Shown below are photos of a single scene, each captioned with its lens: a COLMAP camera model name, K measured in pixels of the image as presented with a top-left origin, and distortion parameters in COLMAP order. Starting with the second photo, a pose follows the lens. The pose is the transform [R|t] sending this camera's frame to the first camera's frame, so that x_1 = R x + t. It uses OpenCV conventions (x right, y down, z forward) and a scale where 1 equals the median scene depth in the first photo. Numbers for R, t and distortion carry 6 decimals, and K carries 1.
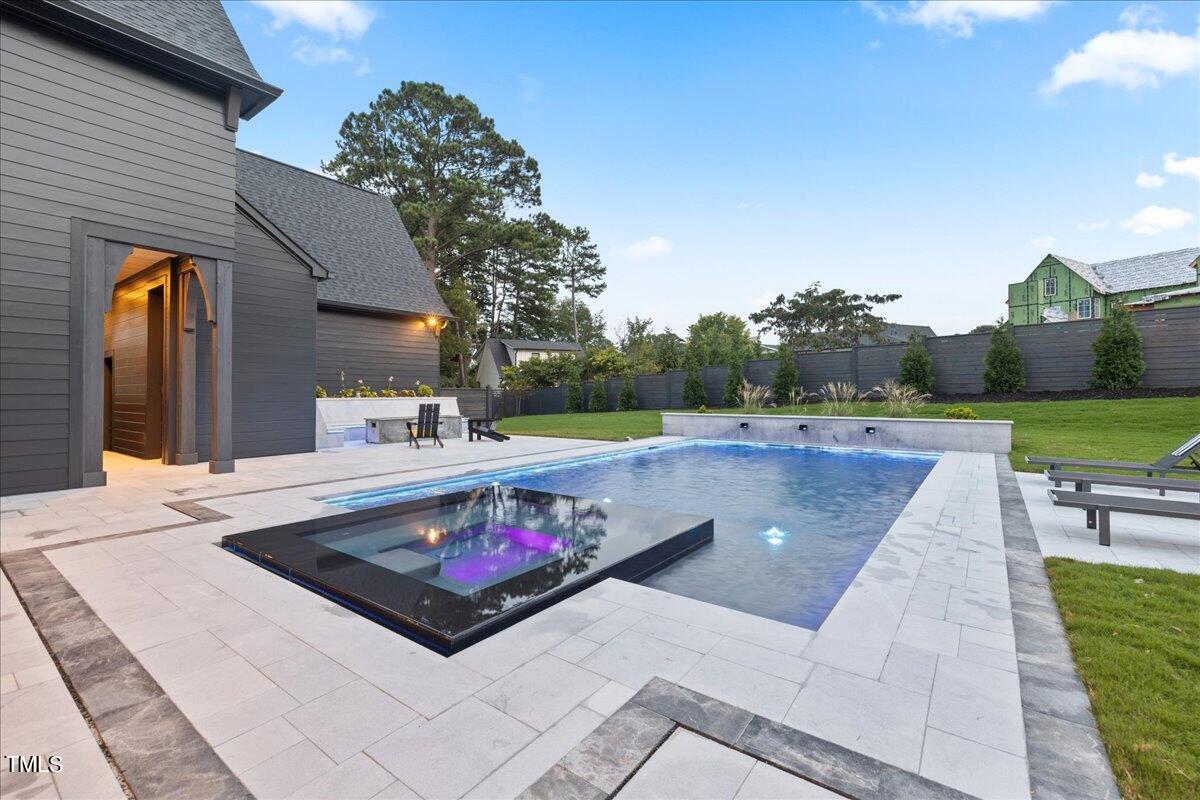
lens RADIAL K [[521.0, 0, 595.9], [0, 521.0, 394.2], [0, 0, 1]] dist [-0.000516, -0.000053]
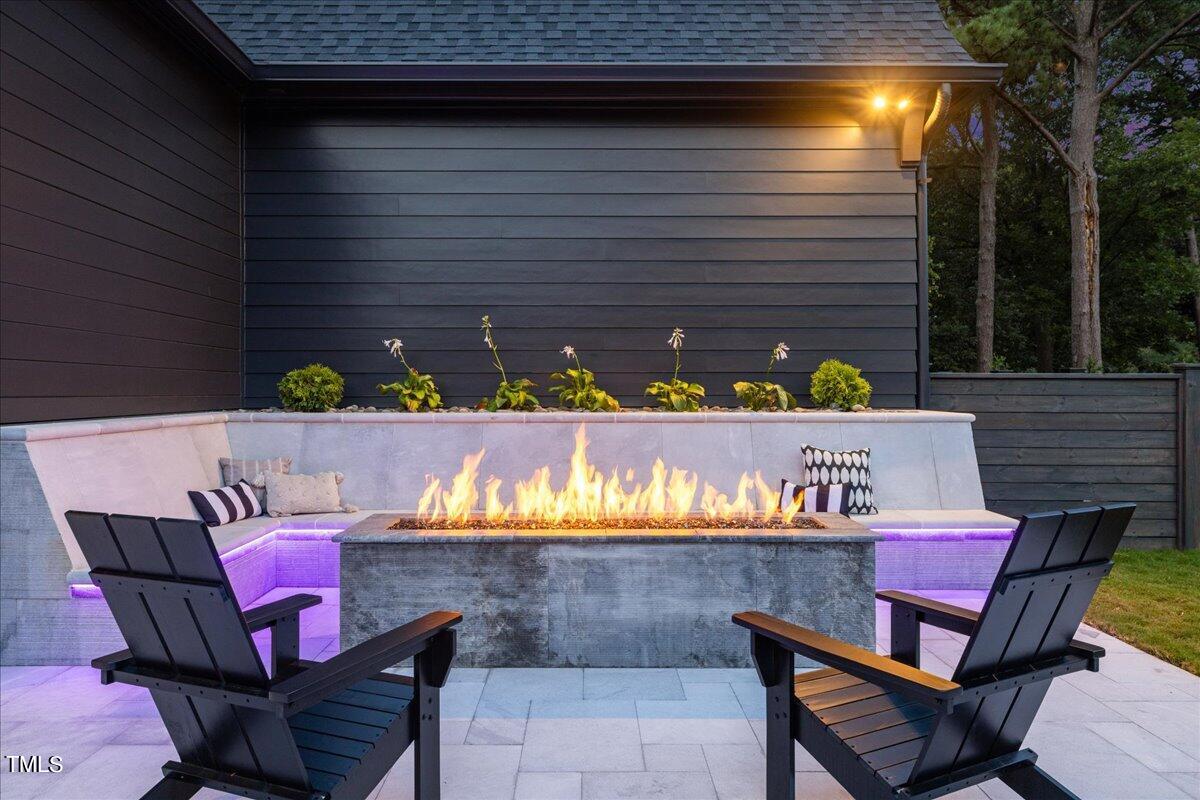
lens RADIAL K [[870.9, 0, 600.0], [0, 870.9, 400.0], [0, 0, 1]] dist [-0.002112, -0.000960]
pose [[0.621073, 0.013234, -0.783641, -0.074336], [-0.002399, 0.999885, 0.014984, -0.005143], [0.783749, -0.007426, 0.621033, 0.654060]]
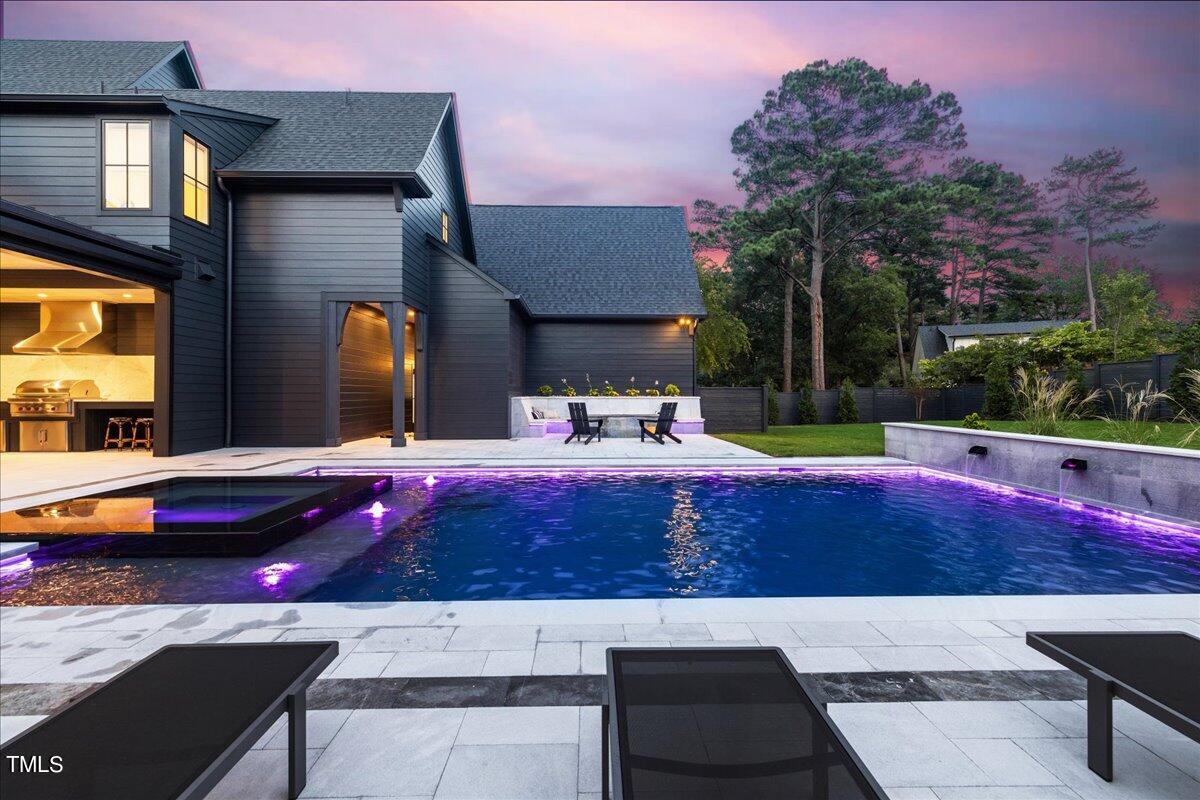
lens RADIAL K [[511.4, 0, 593.9], [0, 511.4, 394.5], [0, 0, 1]] dist [-0.001537, -0.000365]
pose [[0.617501, 0.004202, -0.786559, 0.363865], [-0.002264, 0.999991, 0.003565, -0.001343], [0.786567, -0.000421, 0.617505, 0.261978]]
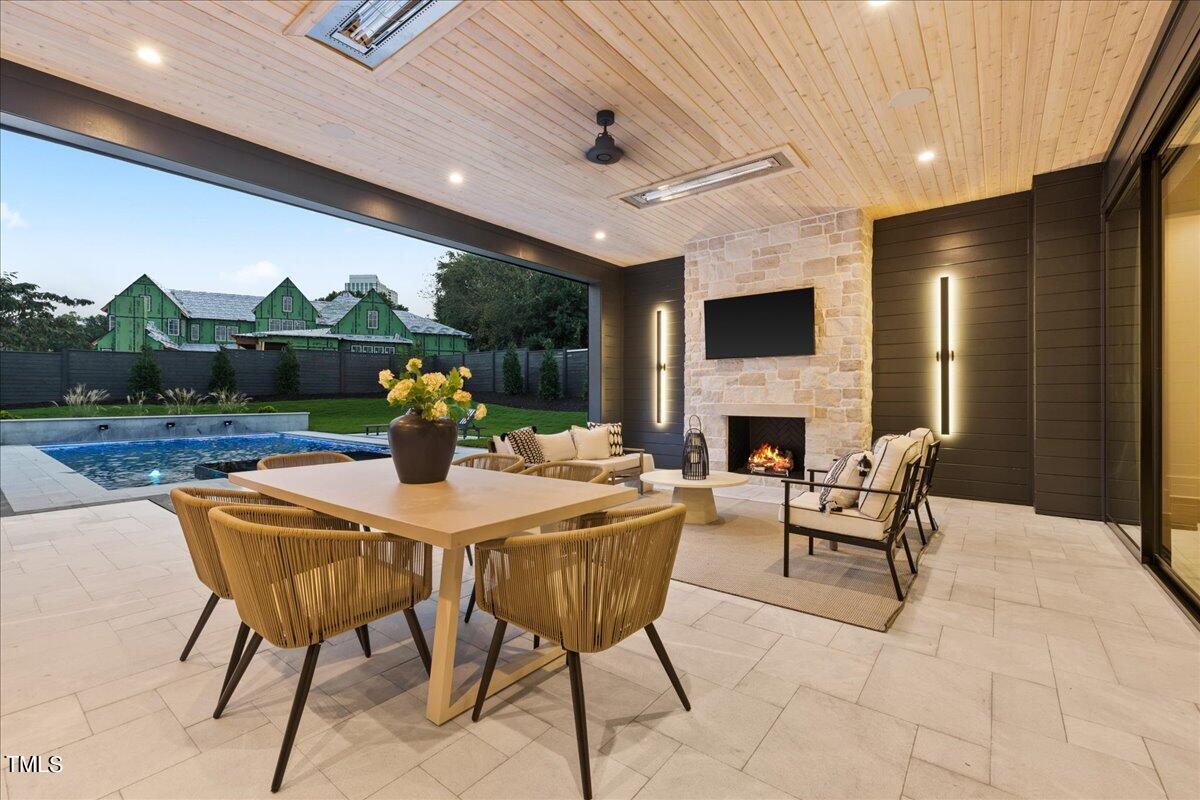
lens RADIAL K [[511.4, 0, 593.9], [0, 511.4, 394.5], [0, 0, 1]] dist [-0.001537, -0.000365]
pose [[0.018573, 0.005730, 0.999811, -0.586915], [-0.001406, 0.999983, -0.005705, -0.001691], [-0.999827, -0.001300, 0.018581, -0.020857]]
